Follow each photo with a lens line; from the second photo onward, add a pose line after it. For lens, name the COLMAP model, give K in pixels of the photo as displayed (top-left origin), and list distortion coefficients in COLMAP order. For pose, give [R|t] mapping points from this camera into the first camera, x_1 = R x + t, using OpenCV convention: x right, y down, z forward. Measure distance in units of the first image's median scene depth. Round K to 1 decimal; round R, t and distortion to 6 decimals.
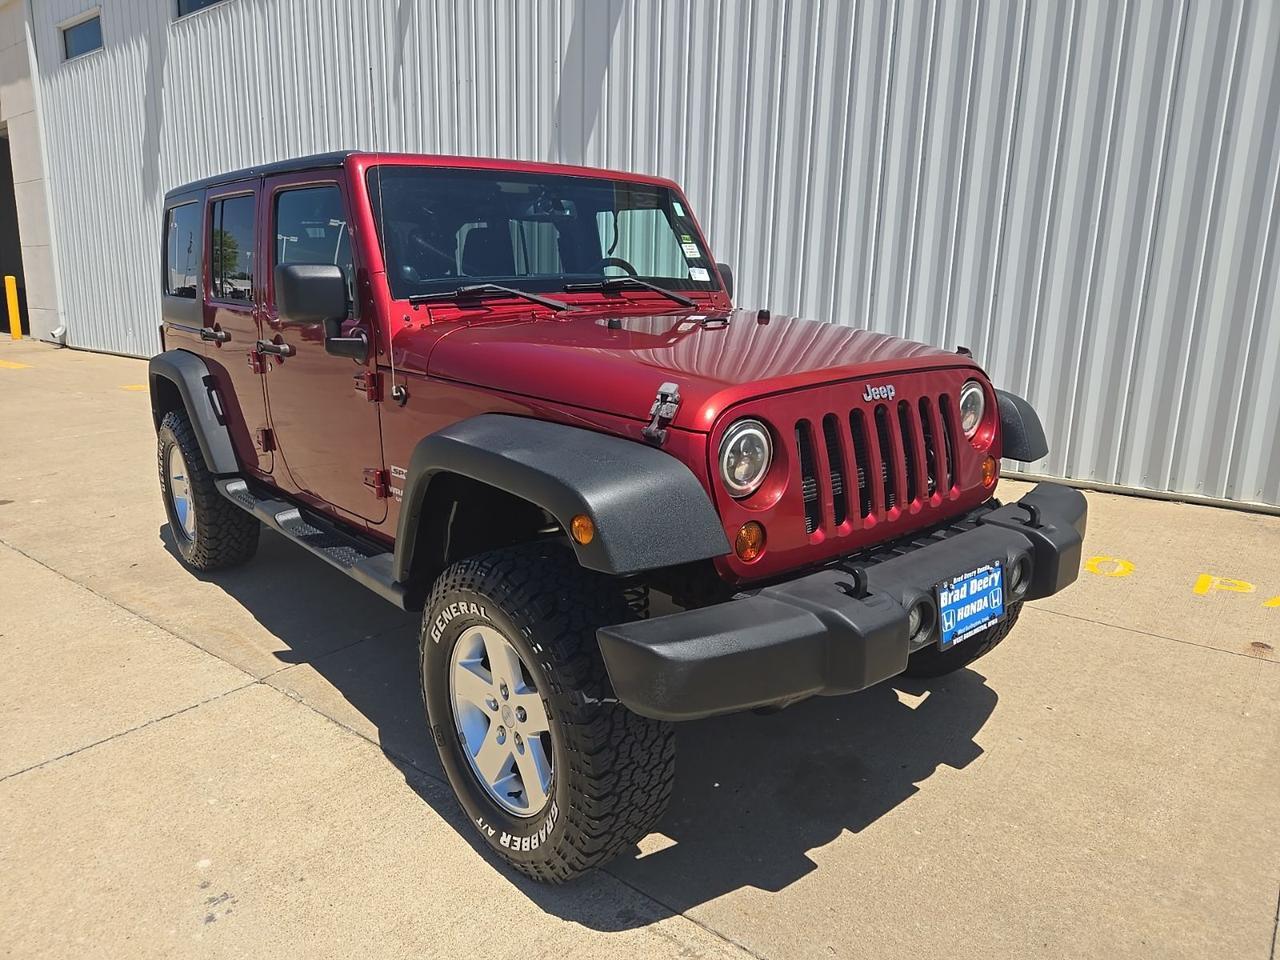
lens RADIAL K [[932.1, 0, 658.3], [0, 932.1, 471.4], [0, 0, 1]] dist [0.026365, -0.000871]
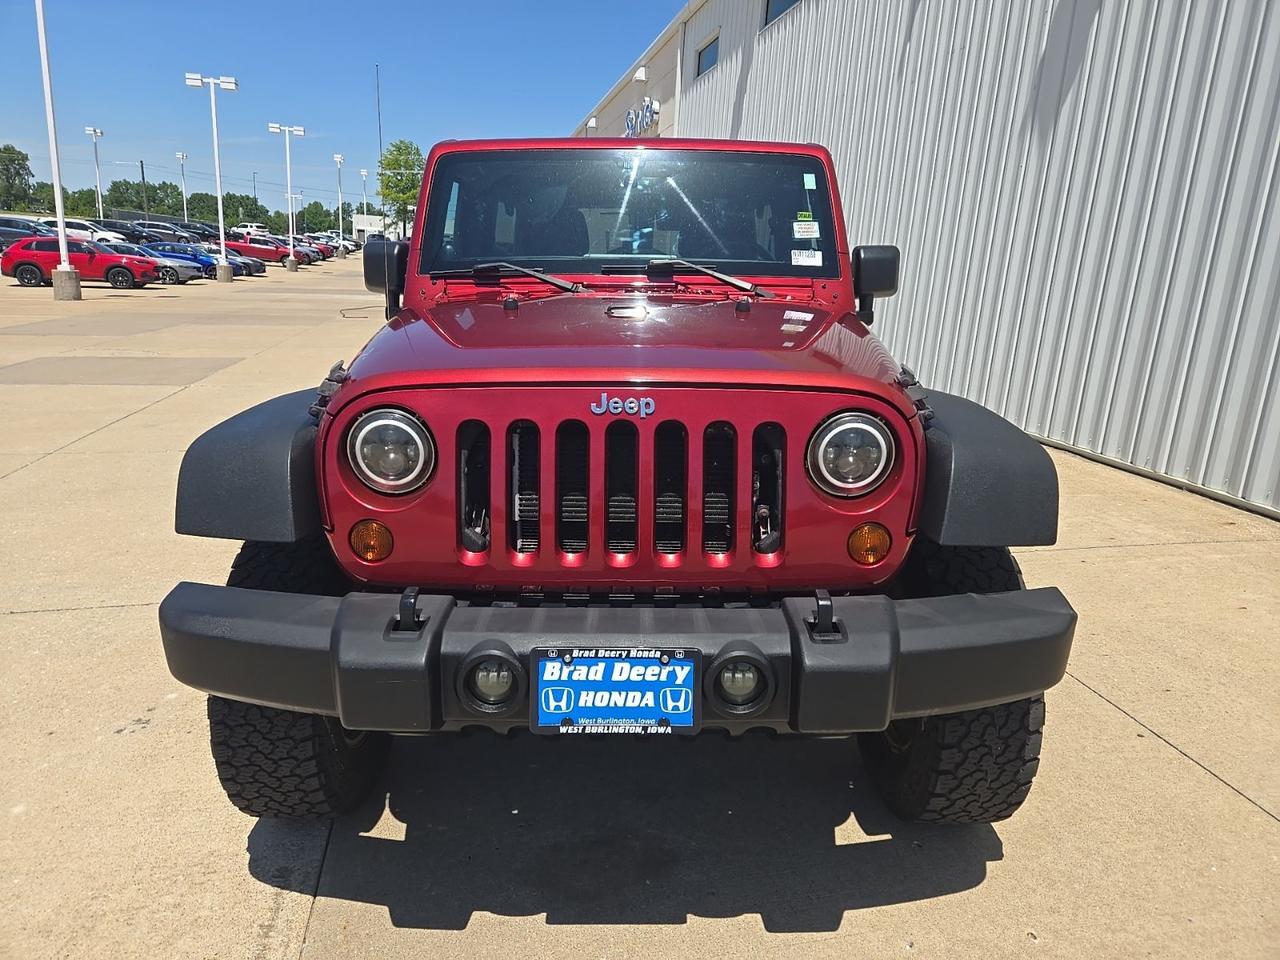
lens RADIAL K [[932.1, 0, 658.3], [0, 932.1, 471.4], [0, 0, 1]] dist [0.026365, -0.000871]
pose [[0.736926, 0.164733, -0.655594, 0.780483], [-0.156527, 0.985077, 0.071577, -0.089345], [0.657602, 0.049871, 0.751713, 0.420523]]
